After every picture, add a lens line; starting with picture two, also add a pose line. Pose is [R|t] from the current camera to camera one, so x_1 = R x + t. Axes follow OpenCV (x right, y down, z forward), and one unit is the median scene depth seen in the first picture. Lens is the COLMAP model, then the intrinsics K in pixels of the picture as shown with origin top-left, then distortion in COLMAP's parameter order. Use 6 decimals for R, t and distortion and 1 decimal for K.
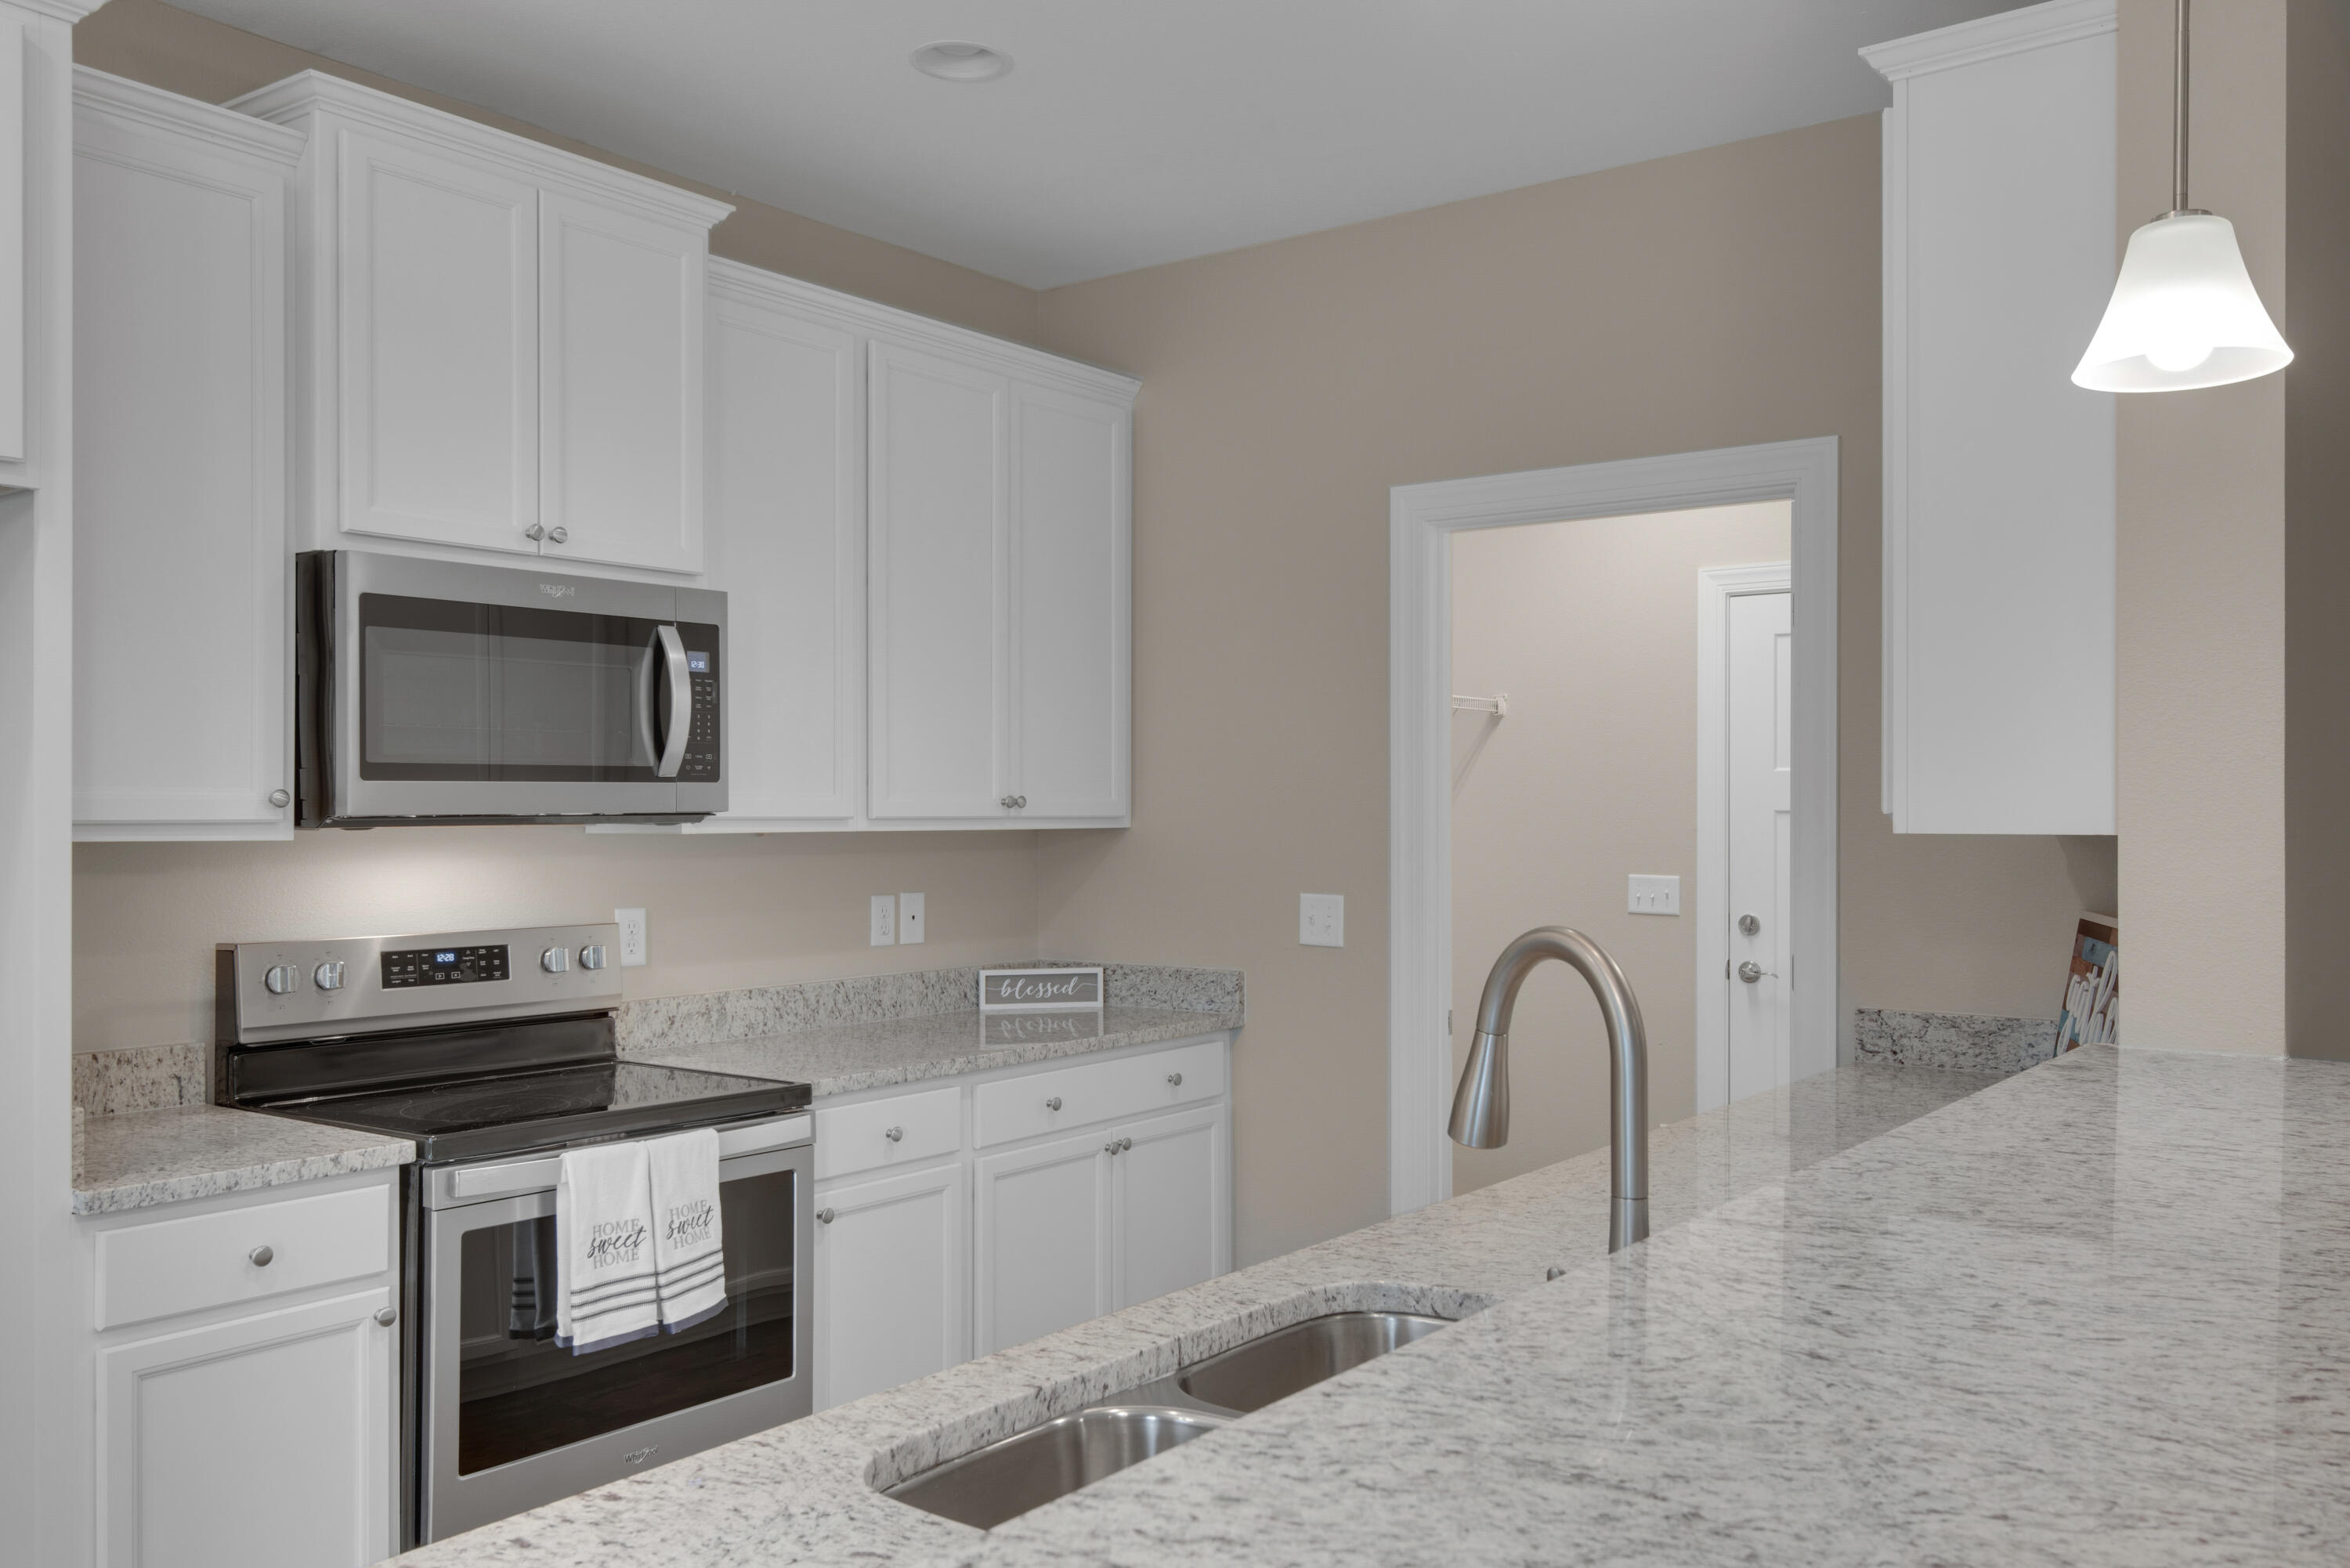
lens RADIAL K [[1940.3, 0, 1175.0], [0, 1940.3, 784.0], [0, 0, 1]] dist [-0.001374, -0.001785]
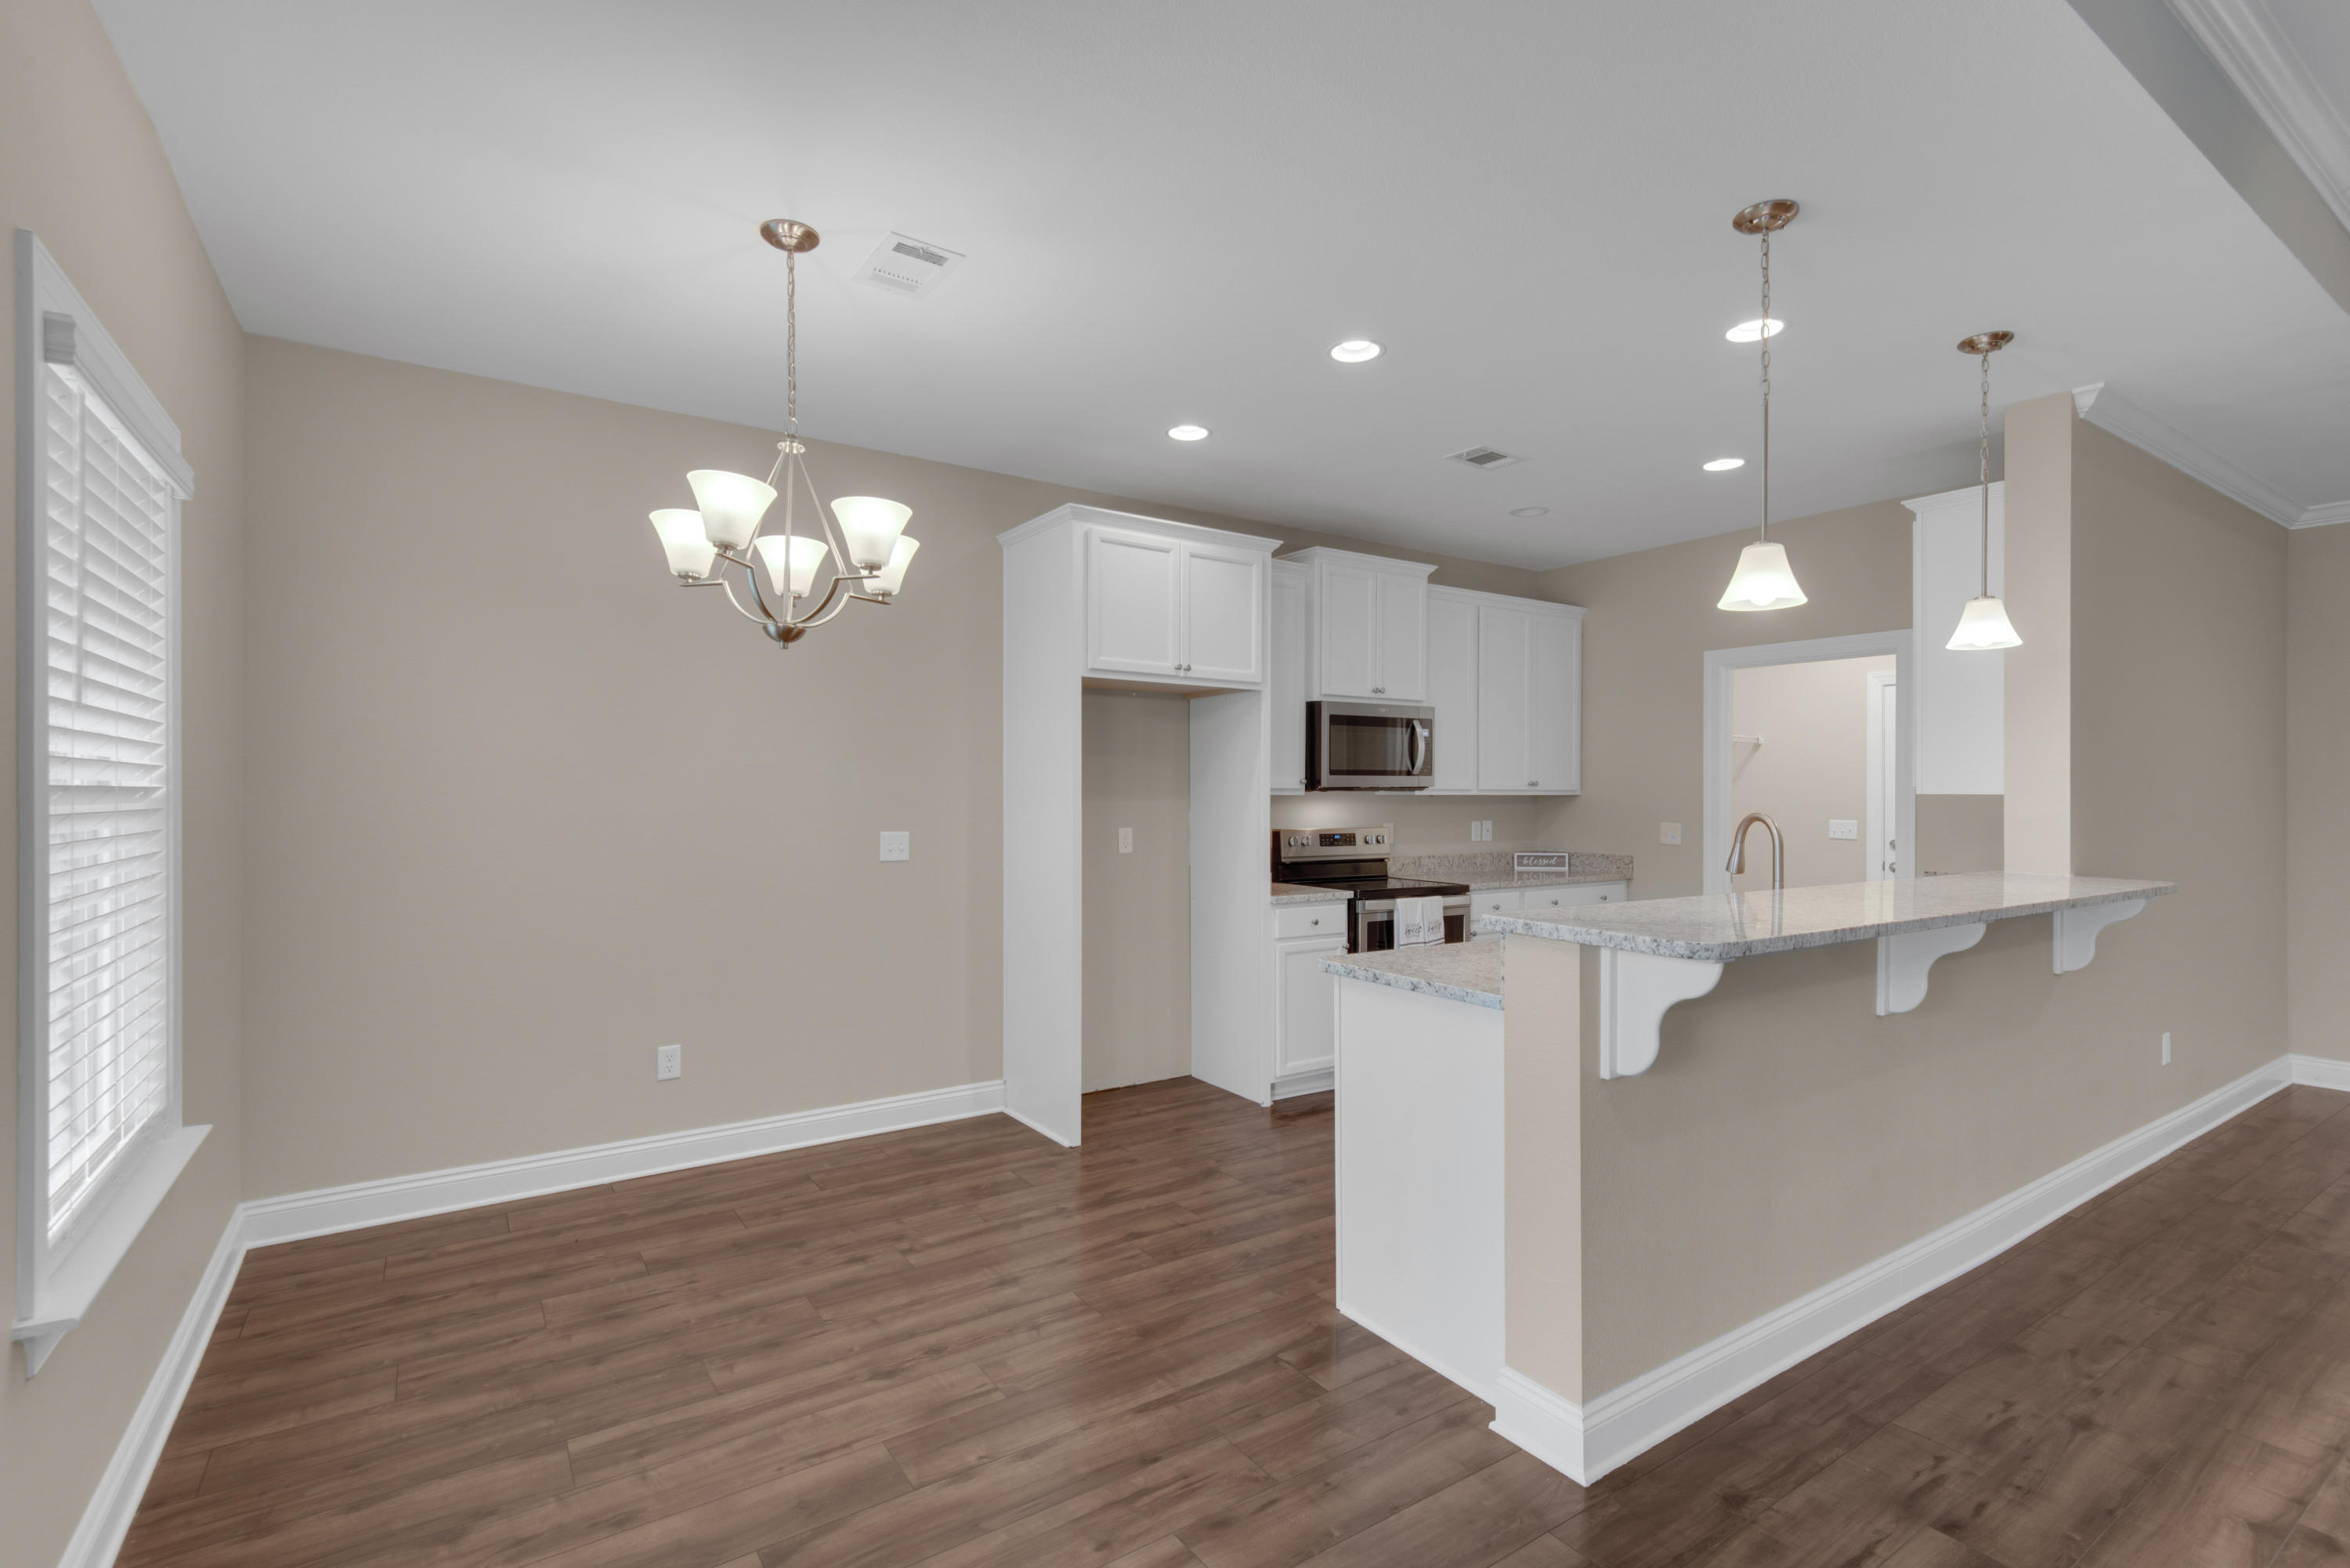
lens RADIAL K [[1092.9, 0, 1156.3], [0, 1092.9, 791.8], [0, 0, 1]] dist [0.030210, -0.000146]
pose [[0.940713, 0.001887, -0.339199, -0.077987], [0.002152, 0.999931, 0.011533, 0.003070], [0.339197, -0.011579, 0.940644, -0.623014]]
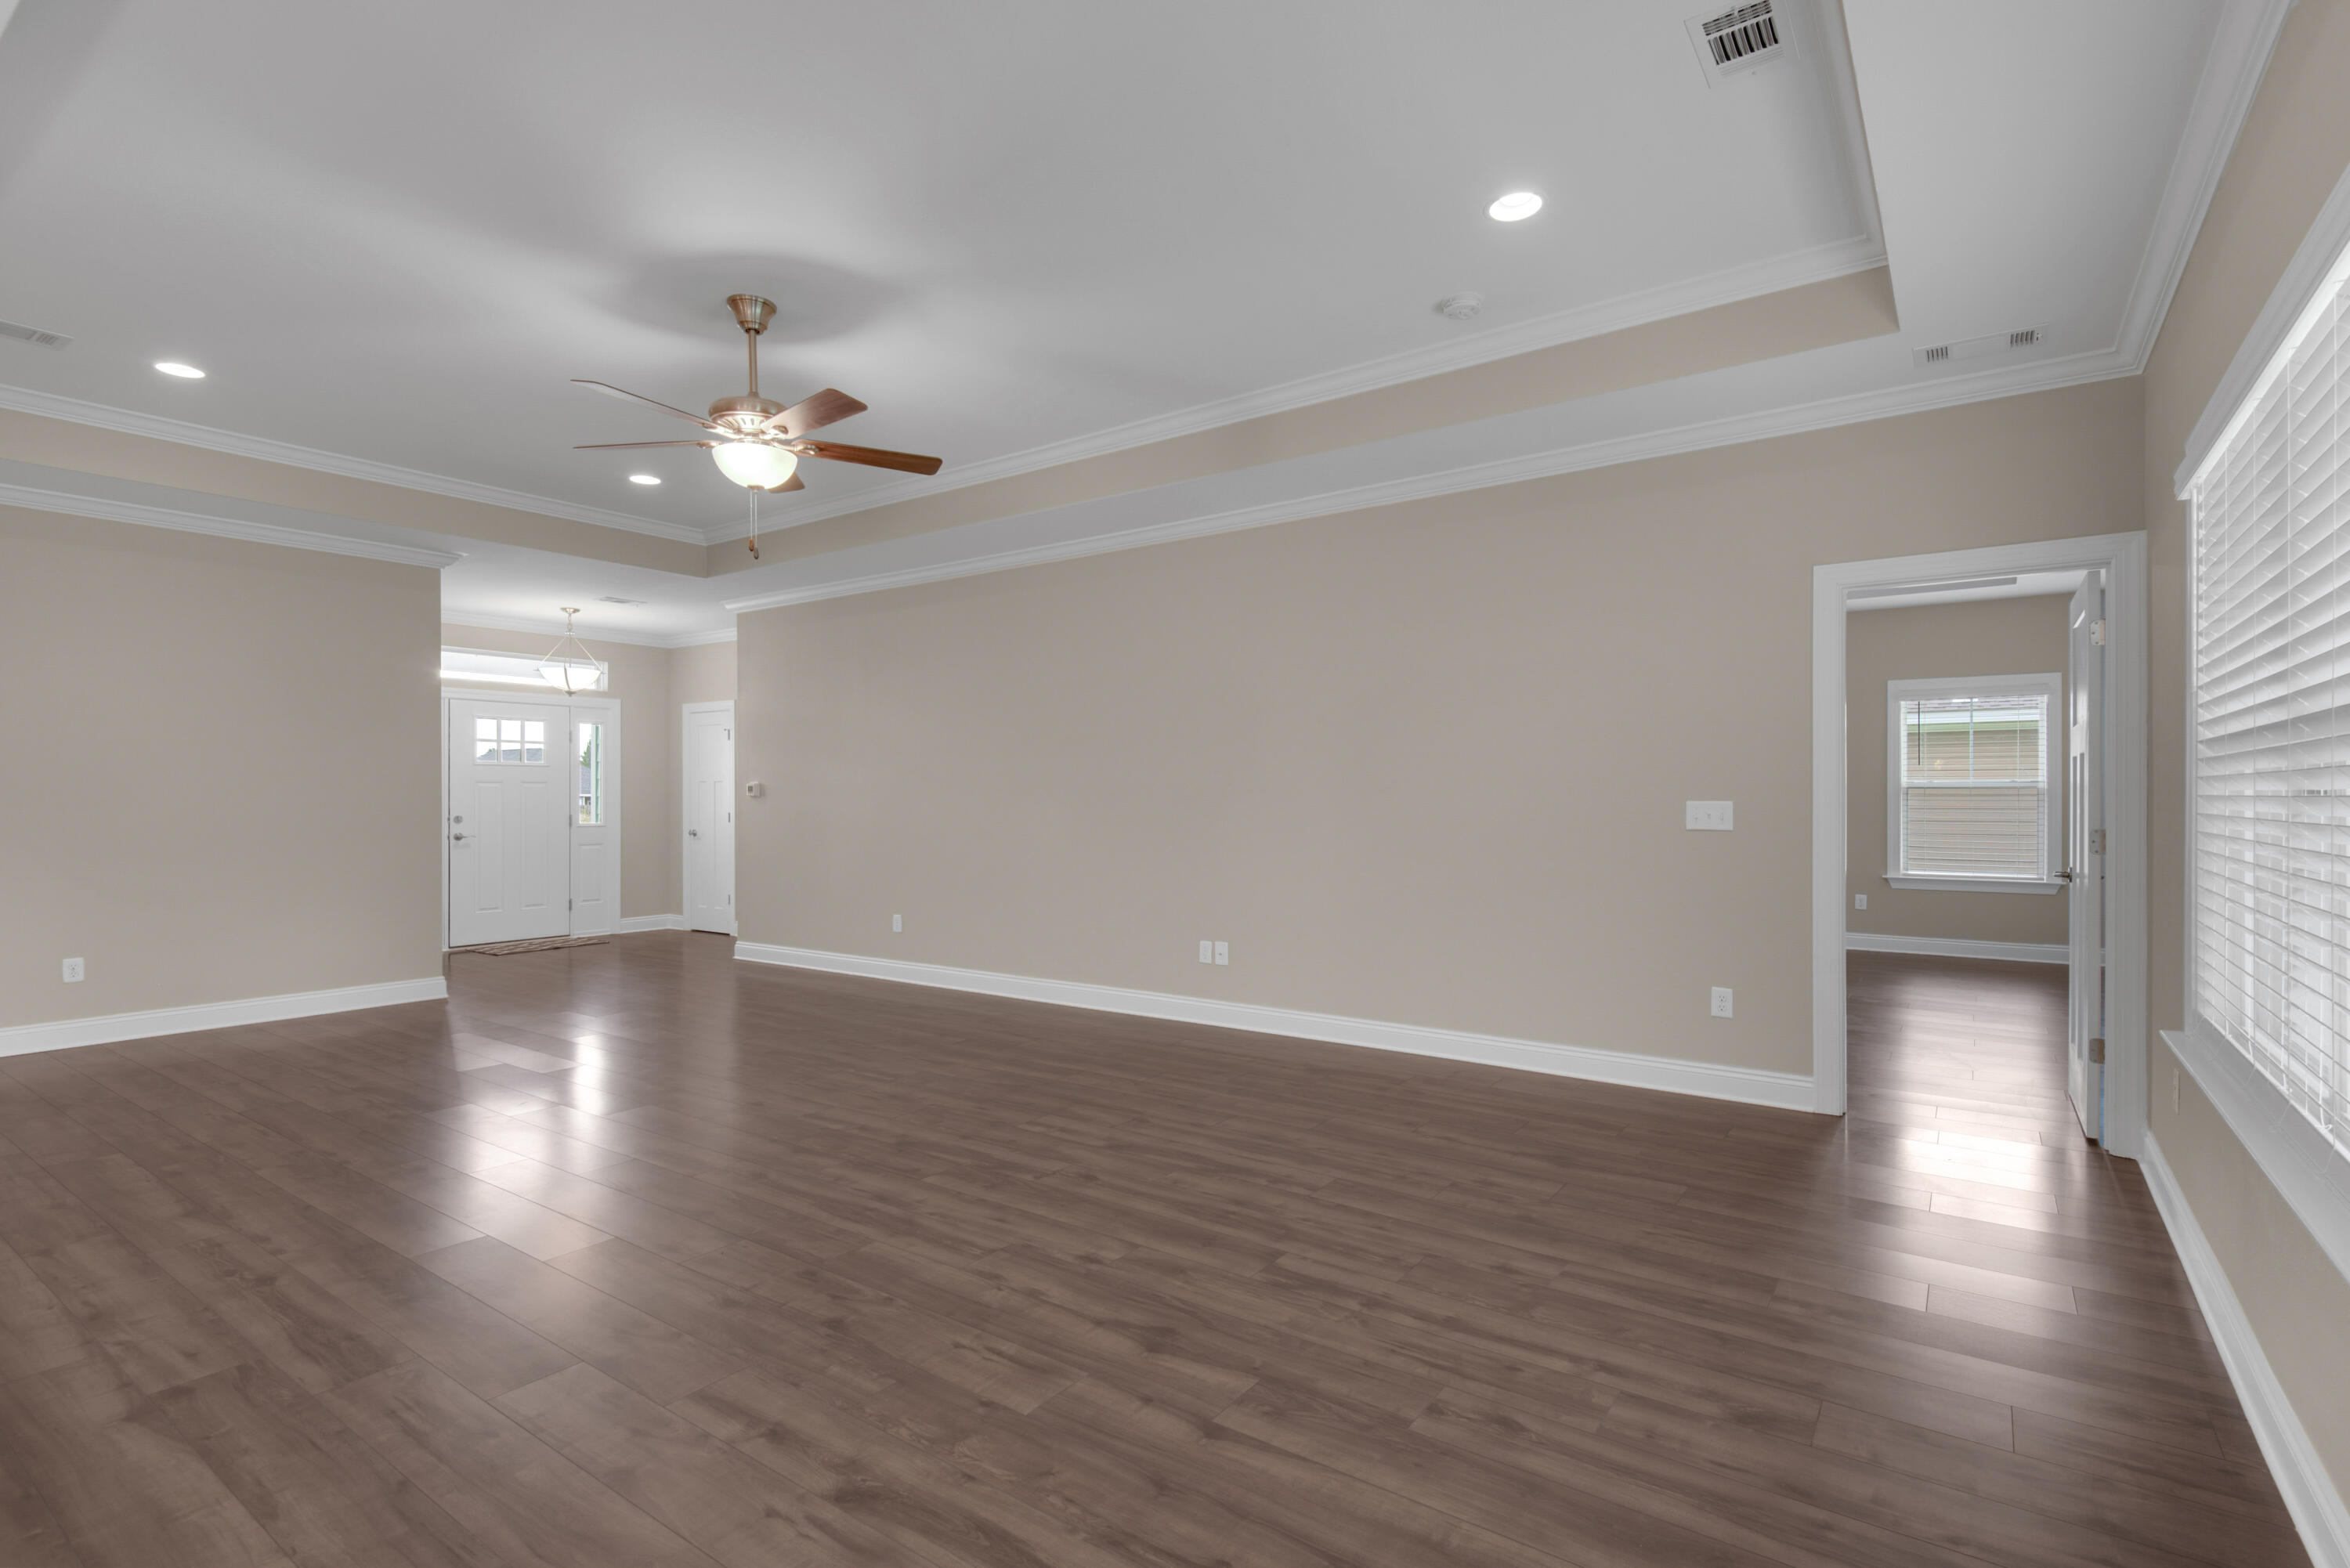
lens RADIAL K [[1074.2, 0, 1160.8], [0, 1074.2, 790.9], [0, 0, 1]] dist [0.034128, -0.018402]
pose [[-0.005448, 0.007526, 0.999957, -0.360090], [-0.014140, 0.999871, -0.007603, 0.043247], [-0.999885, -0.014181, -0.005341, -0.433964]]
